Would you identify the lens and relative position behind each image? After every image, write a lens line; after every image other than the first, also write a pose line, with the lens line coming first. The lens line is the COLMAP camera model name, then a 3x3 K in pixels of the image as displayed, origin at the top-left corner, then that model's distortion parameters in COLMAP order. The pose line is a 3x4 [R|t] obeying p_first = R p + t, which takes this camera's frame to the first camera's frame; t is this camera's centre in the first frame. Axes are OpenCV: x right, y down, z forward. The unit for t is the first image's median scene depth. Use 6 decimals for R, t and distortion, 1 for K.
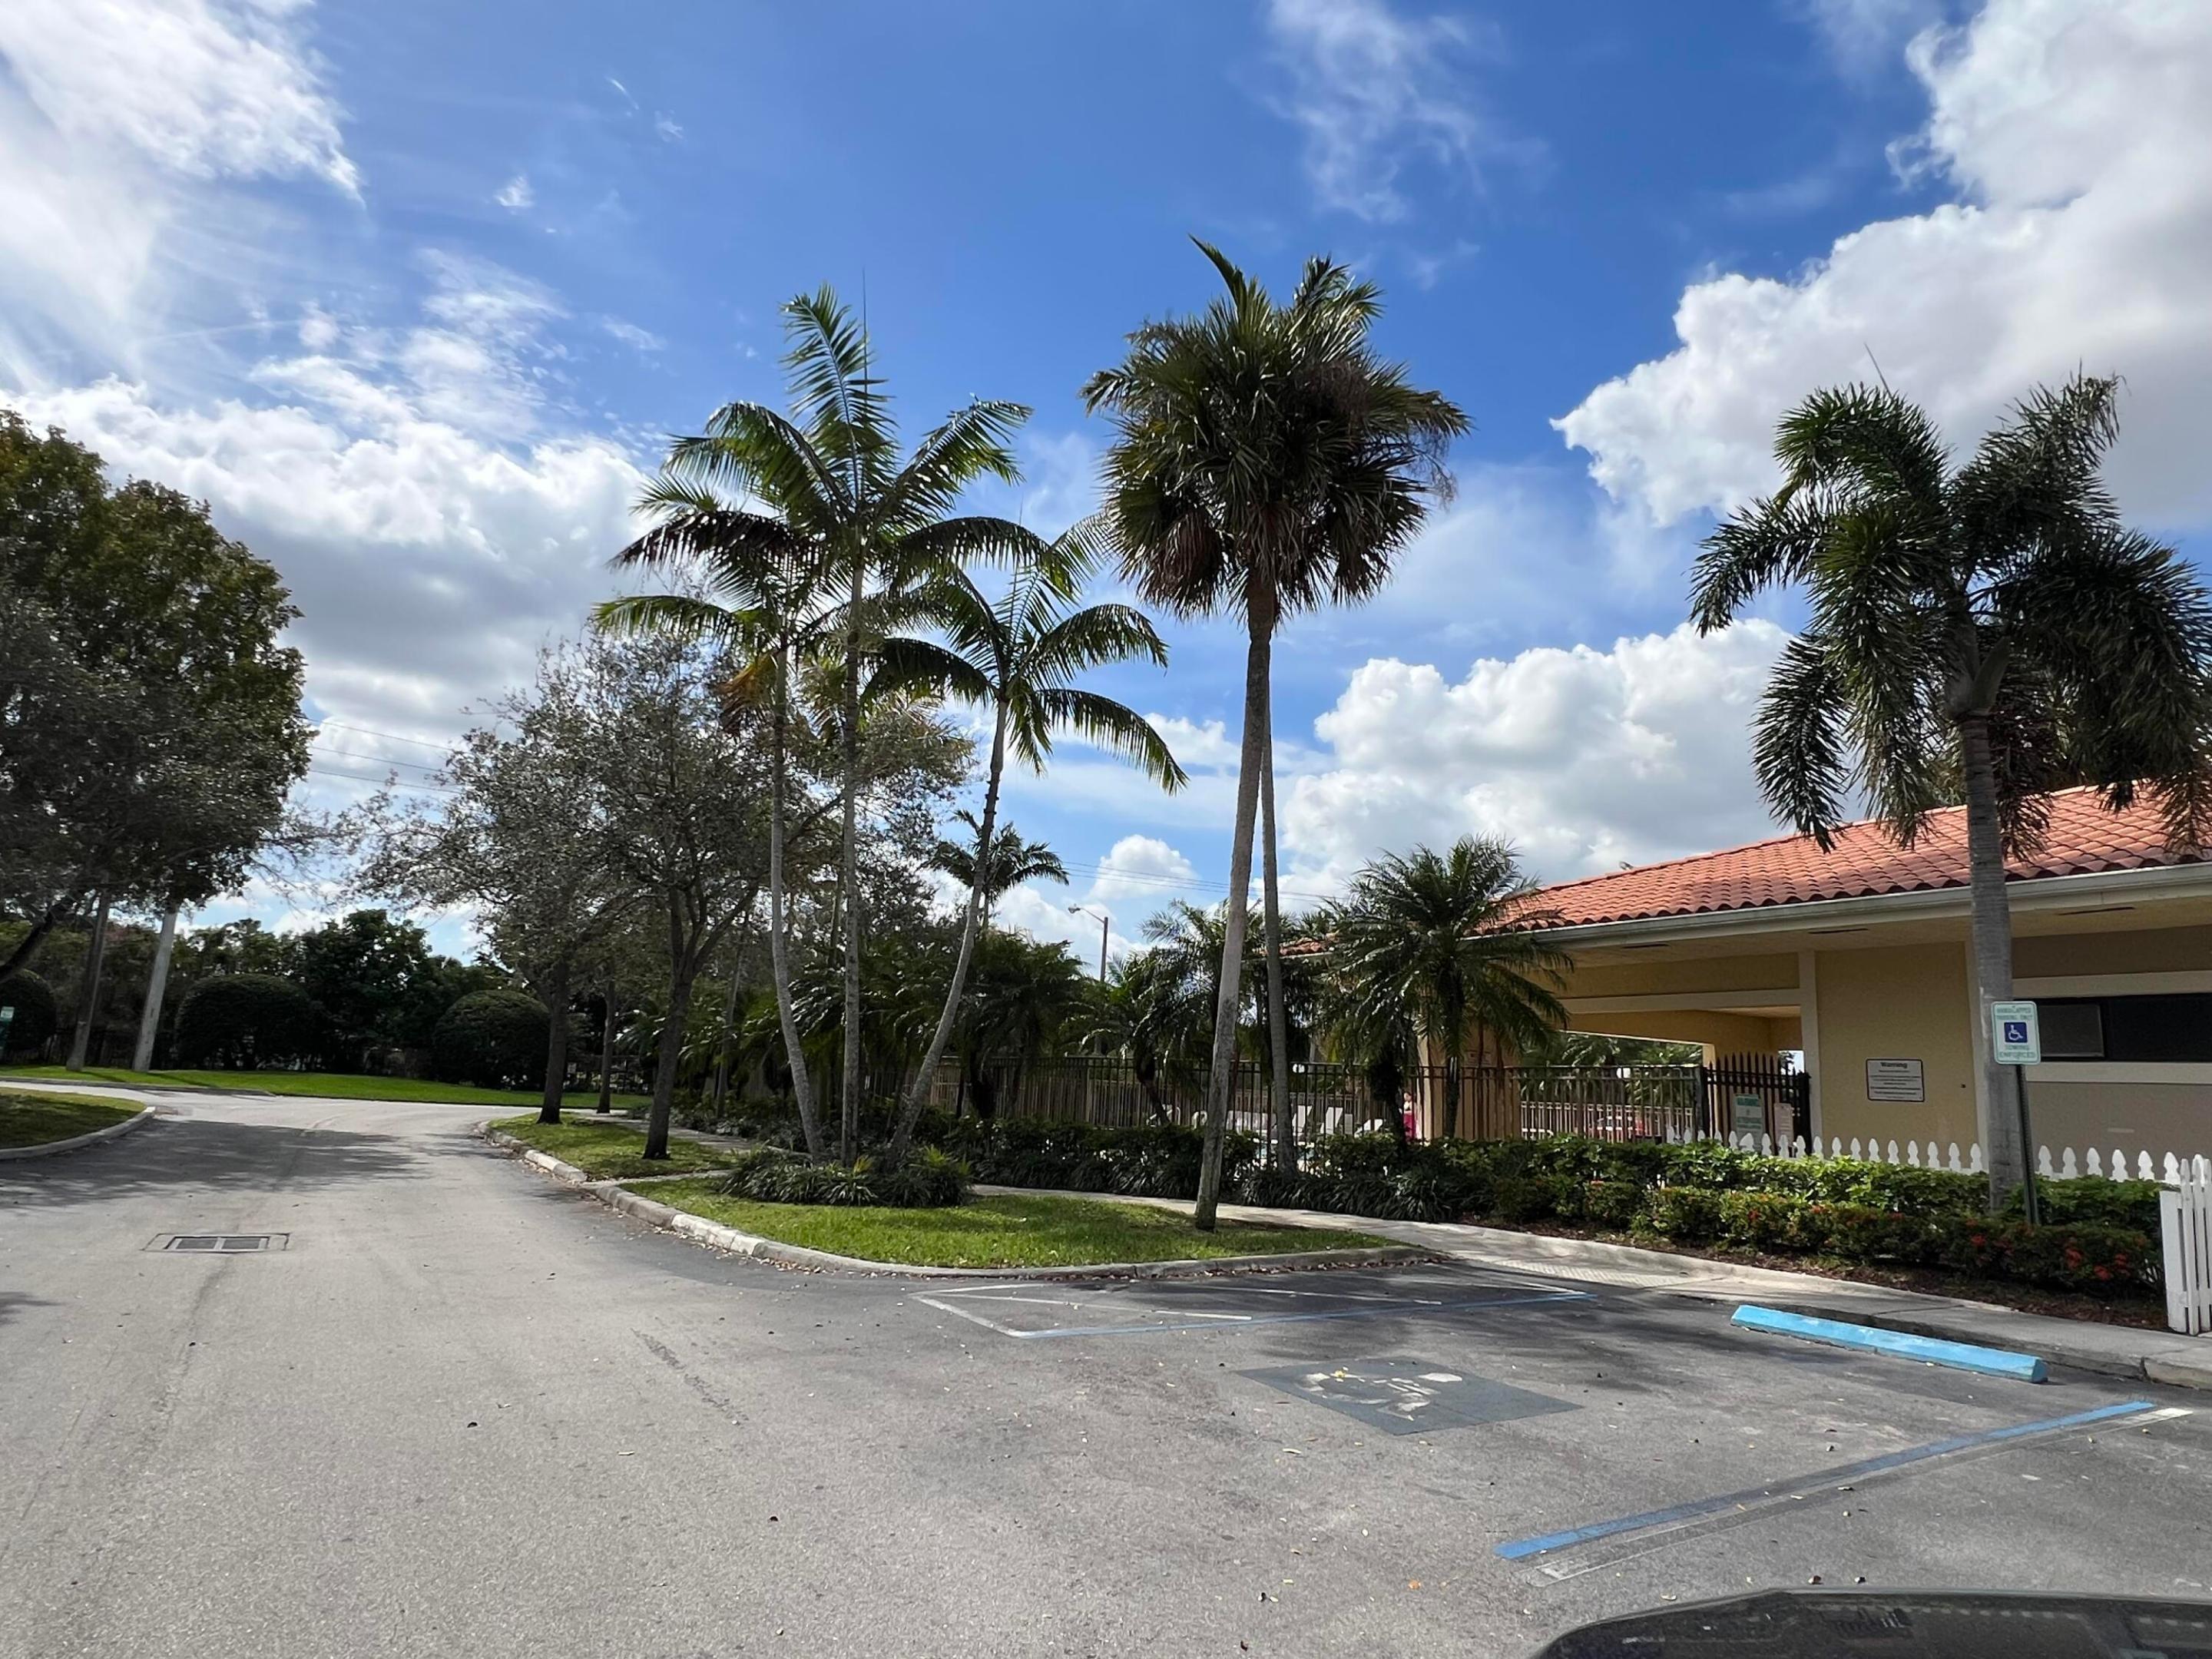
lens RADIAL K [[1324.3, 0, 1106.0], [0, 1324.3, 829.5], [0, 0, 1]] dist [-0.003402, 0.001679]
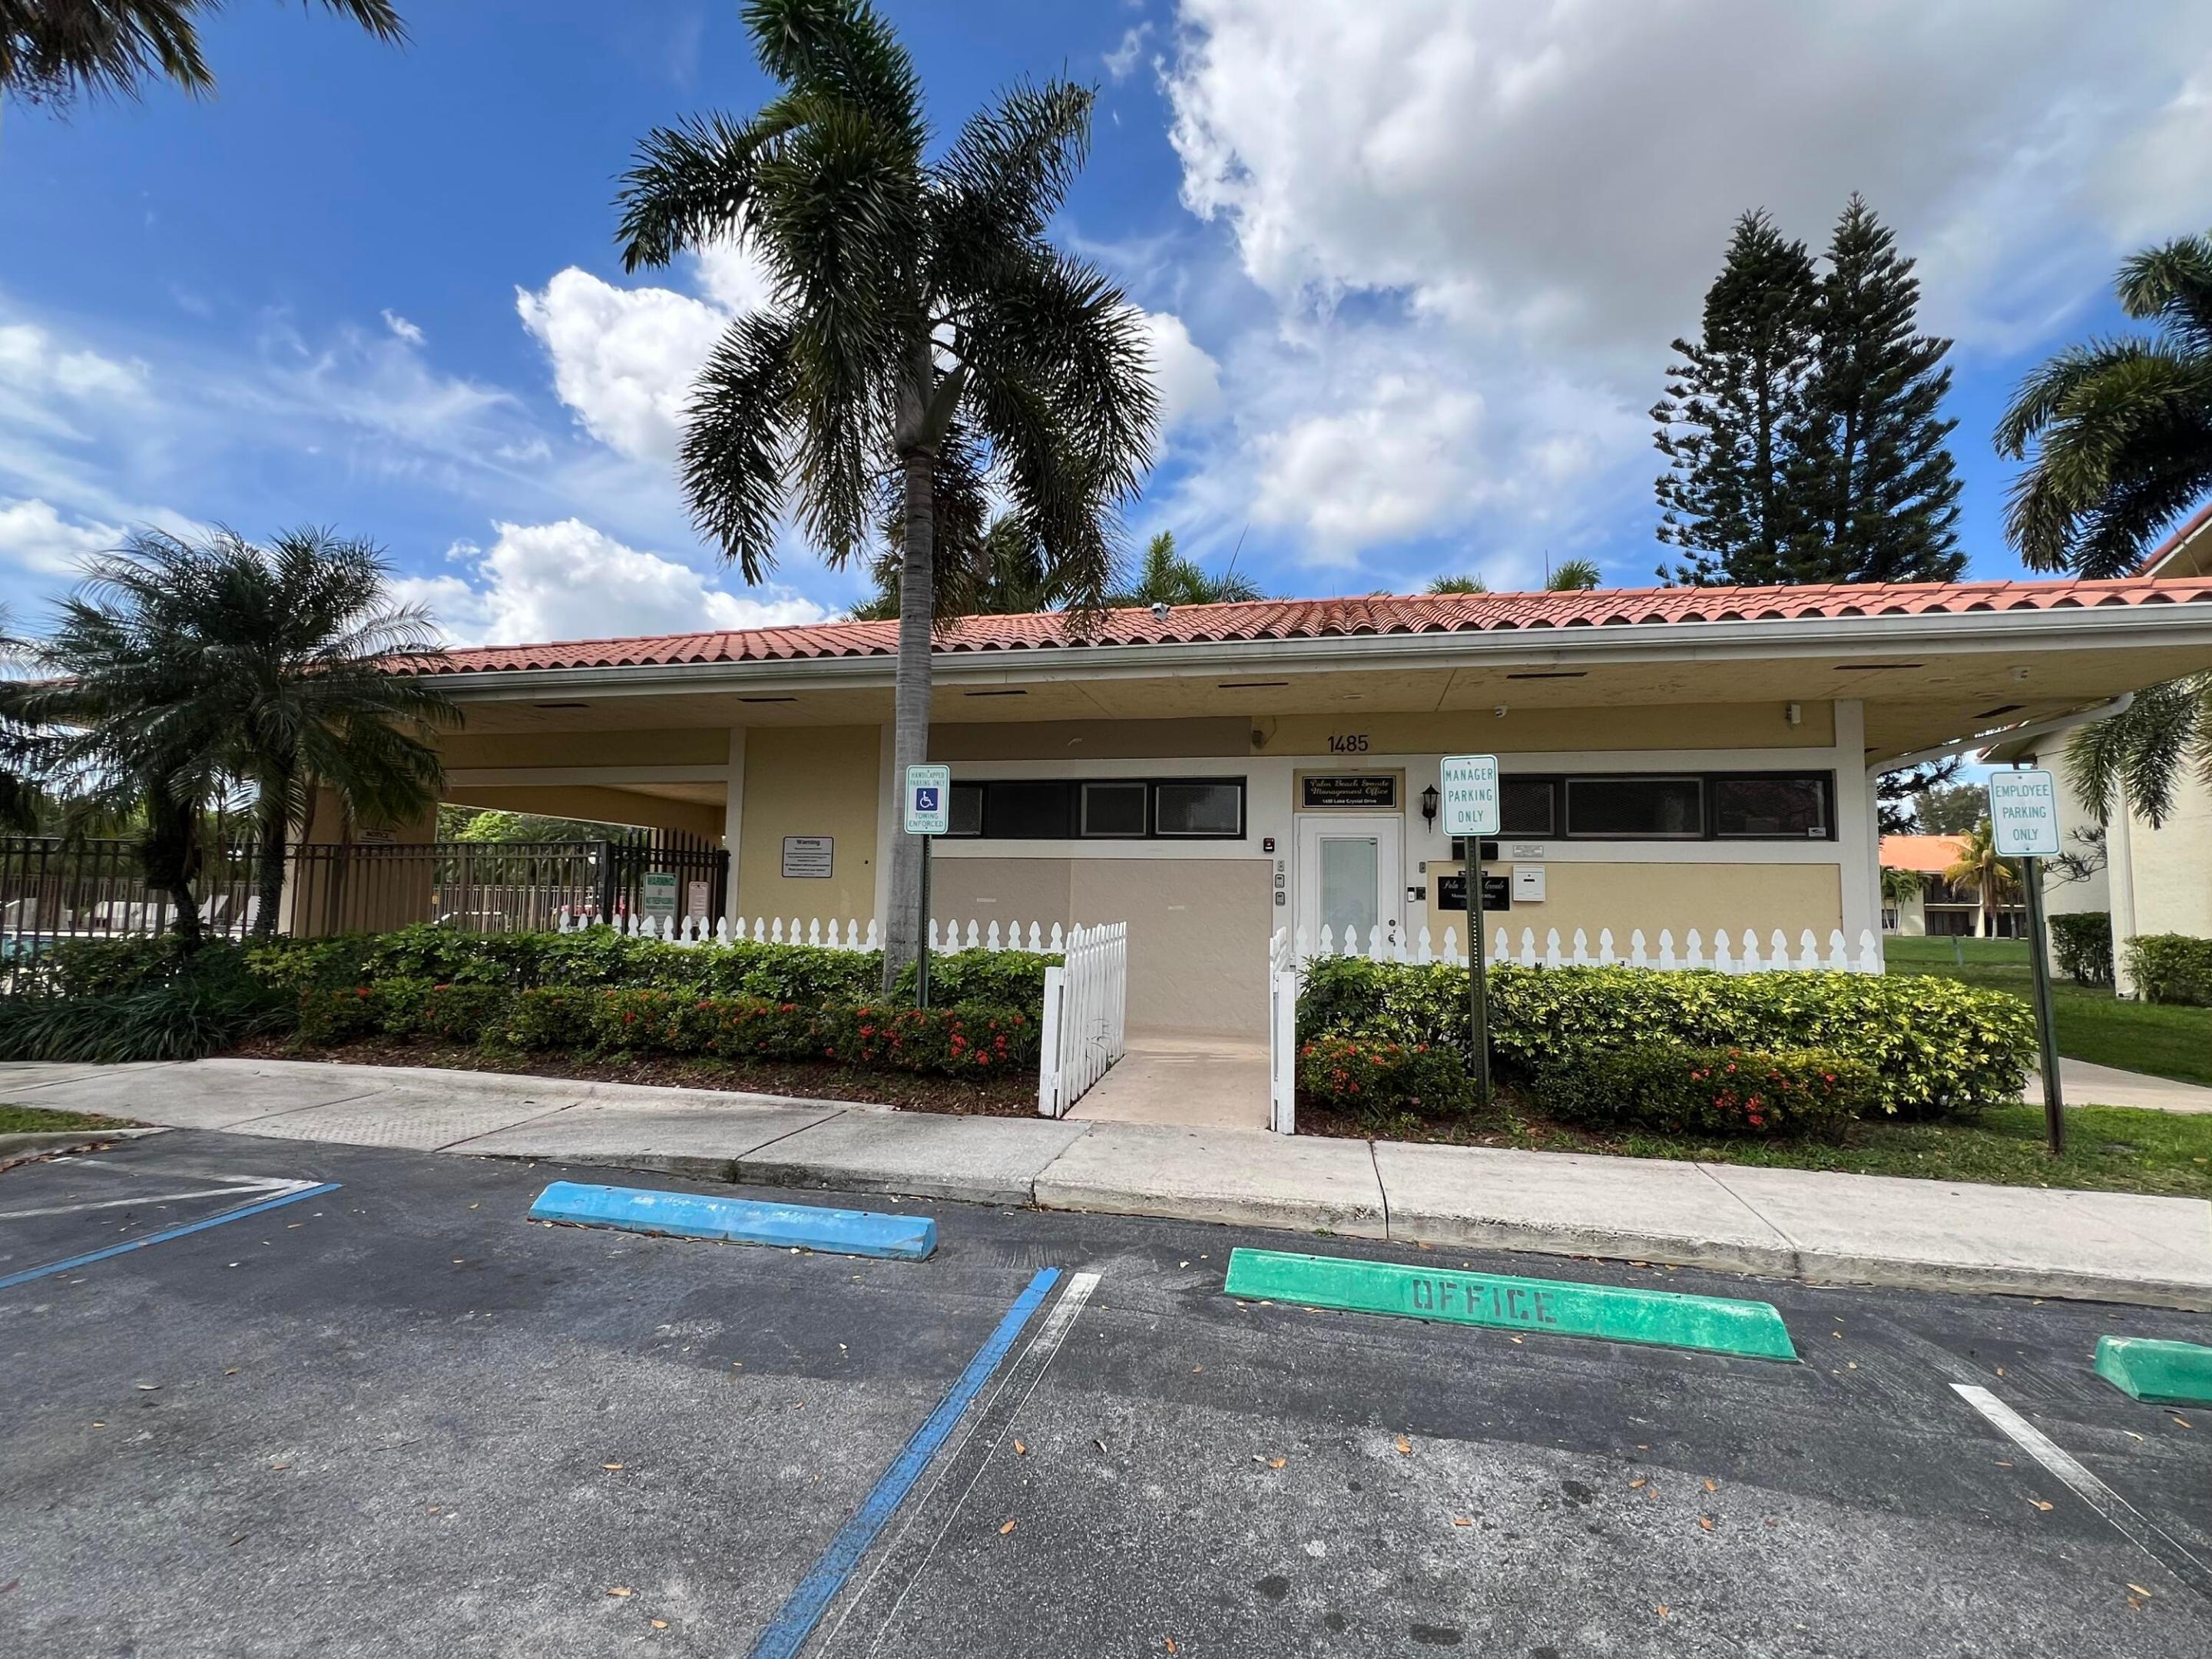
lens RADIAL K [[1019.4, 0, 1106.0], [0, 1019.4, 829.5], [0, 0, 1]] dist [0.001987, 0.000060]
pose [[0.693214, 0.017963, 0.720508, 0.248139], [-0.126241, 0.987261, 0.096846, 0.082886], [-0.709590, -0.158093, 0.686651, 0.394921]]
